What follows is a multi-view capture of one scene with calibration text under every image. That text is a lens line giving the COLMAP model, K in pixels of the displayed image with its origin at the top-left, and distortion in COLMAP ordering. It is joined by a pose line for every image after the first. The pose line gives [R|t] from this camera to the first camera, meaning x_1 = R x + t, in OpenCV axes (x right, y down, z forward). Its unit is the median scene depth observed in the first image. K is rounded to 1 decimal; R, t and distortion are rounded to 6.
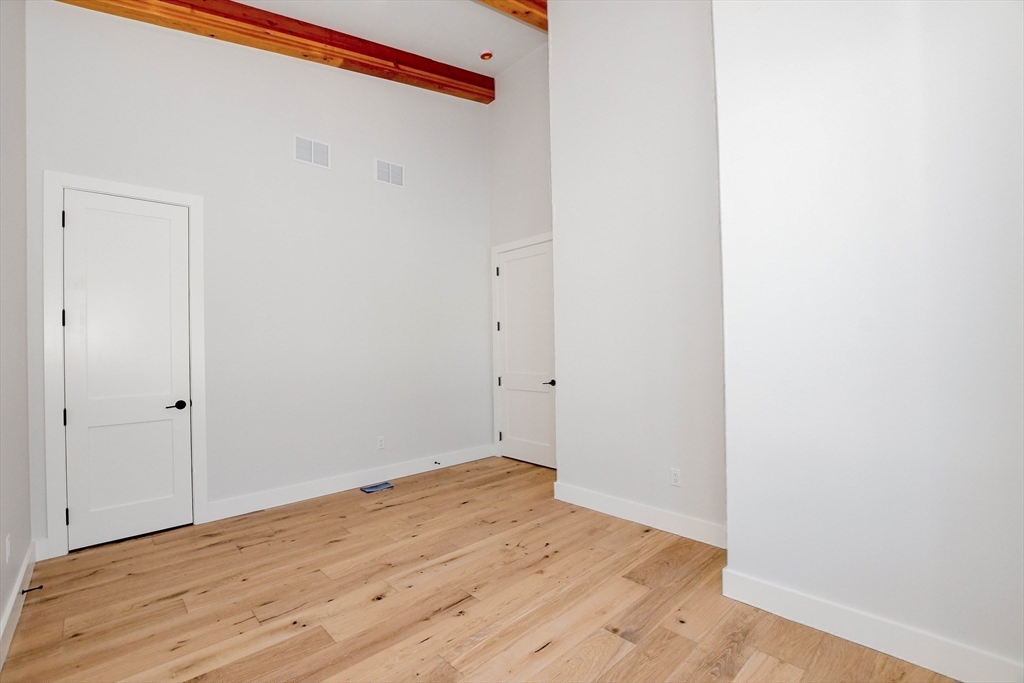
lens RADIAL K [[449.9, 0, 508.6], [0, 449.9, 343.9], [0, 0, 1]] dist [-0.036164, 0.006405]
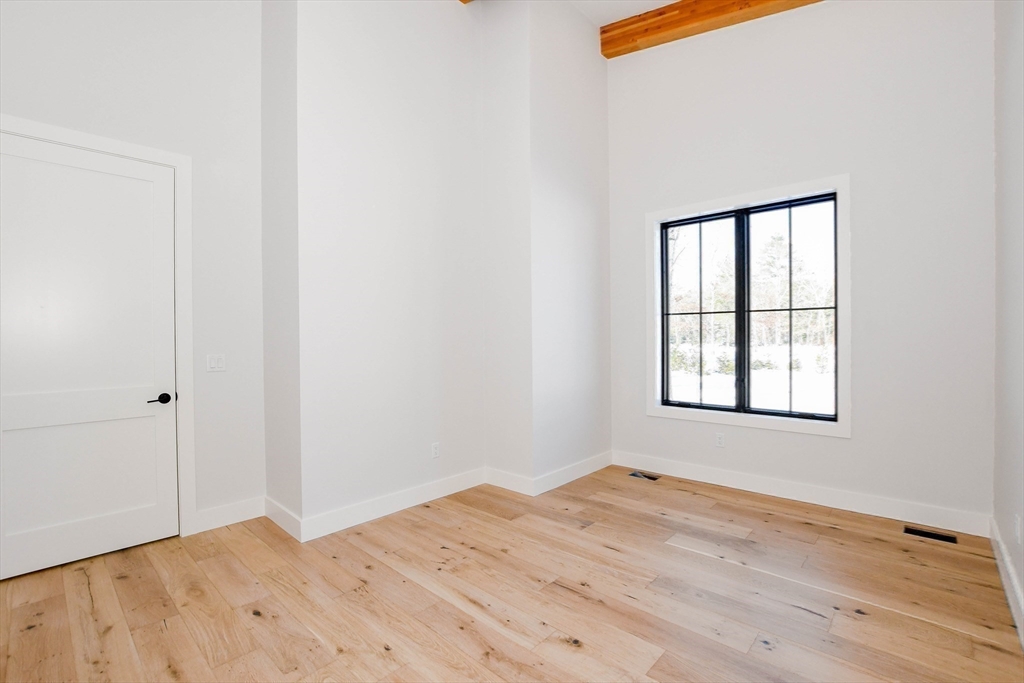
lens RADIAL K [[458.3, 0, 512.0], [0, 458.3, 341.5], [0, 0, 1]] dist [-0.034991, 0.005679]
pose [[-0.071930, 0.009626, 0.997363, -0.937889], [0.001672, 0.999953, -0.009530, 0.028365], [-0.997408, 0.000982, -0.071943, 0.991002]]
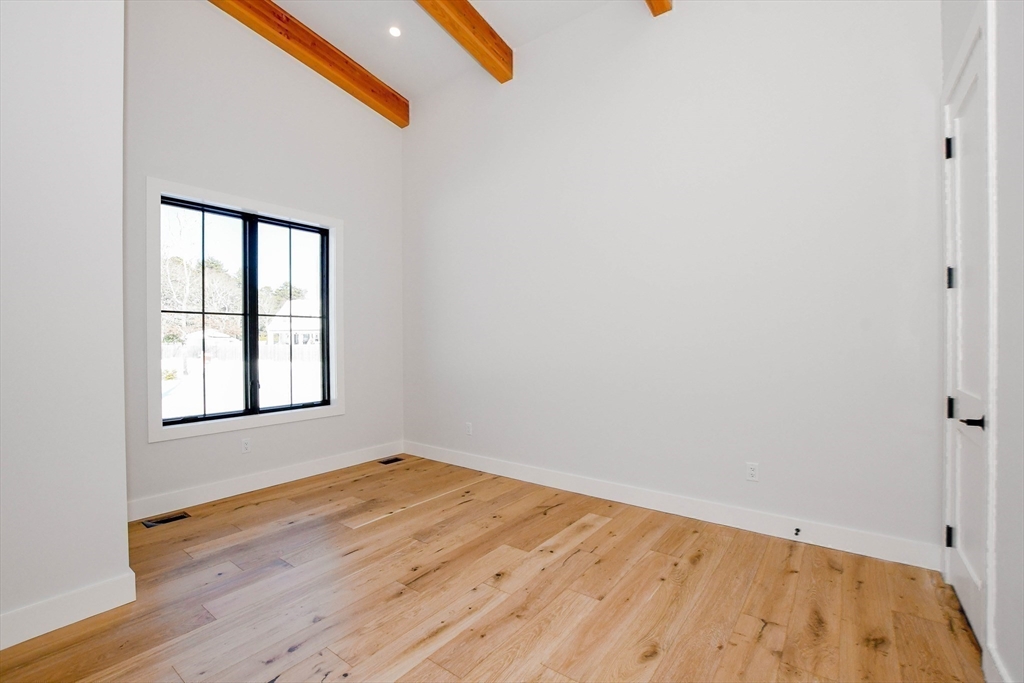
lens RADIAL K [[449.9, 0, 508.6], [0, 449.9, 343.9], [0, 0, 1]] dist [-0.036164, 0.006405]
pose [[-0.986235, 0.029388, -0.162717, -0.138416], [0.029124, 0.999568, 0.004012, 0.032944], [0.162764, -0.000782, -0.986665, 1.702628]]
